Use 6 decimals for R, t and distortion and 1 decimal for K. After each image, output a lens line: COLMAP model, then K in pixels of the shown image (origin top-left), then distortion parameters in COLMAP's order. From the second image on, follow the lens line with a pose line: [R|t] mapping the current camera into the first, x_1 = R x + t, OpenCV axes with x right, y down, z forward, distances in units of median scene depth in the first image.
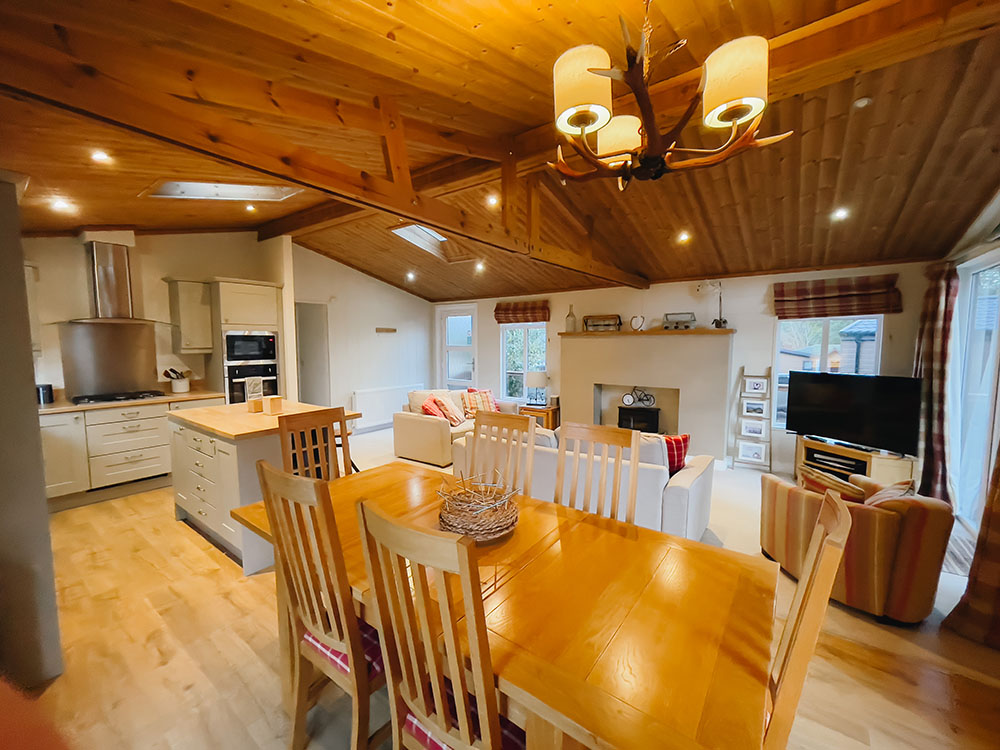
lens RADIAL K [[400.0, 0, 500.0], [0, 400.0, 375.0], [0, 0, 1]] dist [-0.000553, -0.000053]
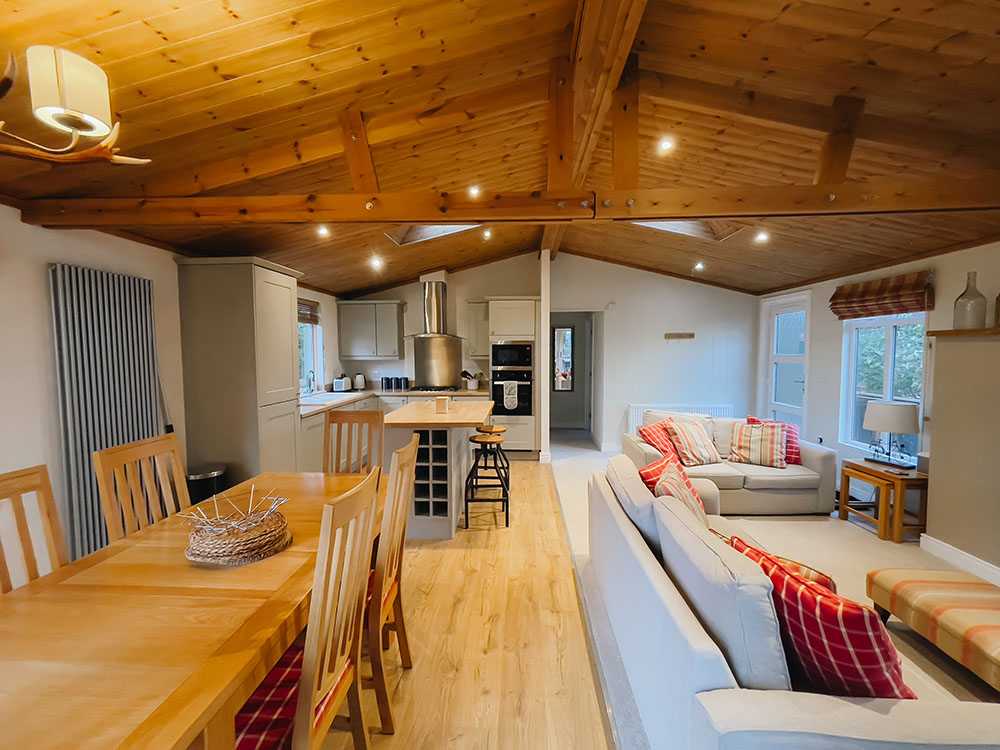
lens RADIAL K [[416.1, 0, 500.0], [0, 416.1, 375.0], [0, 0, 1]] dist [-0.001976, -0.000146]
pose [[0.551564, 0.049895, -0.832639, 0.316159], [-0.066200, 0.997679, 0.015932, -0.026084], [0.831502, 0.046333, 0.553587, 0.288548]]
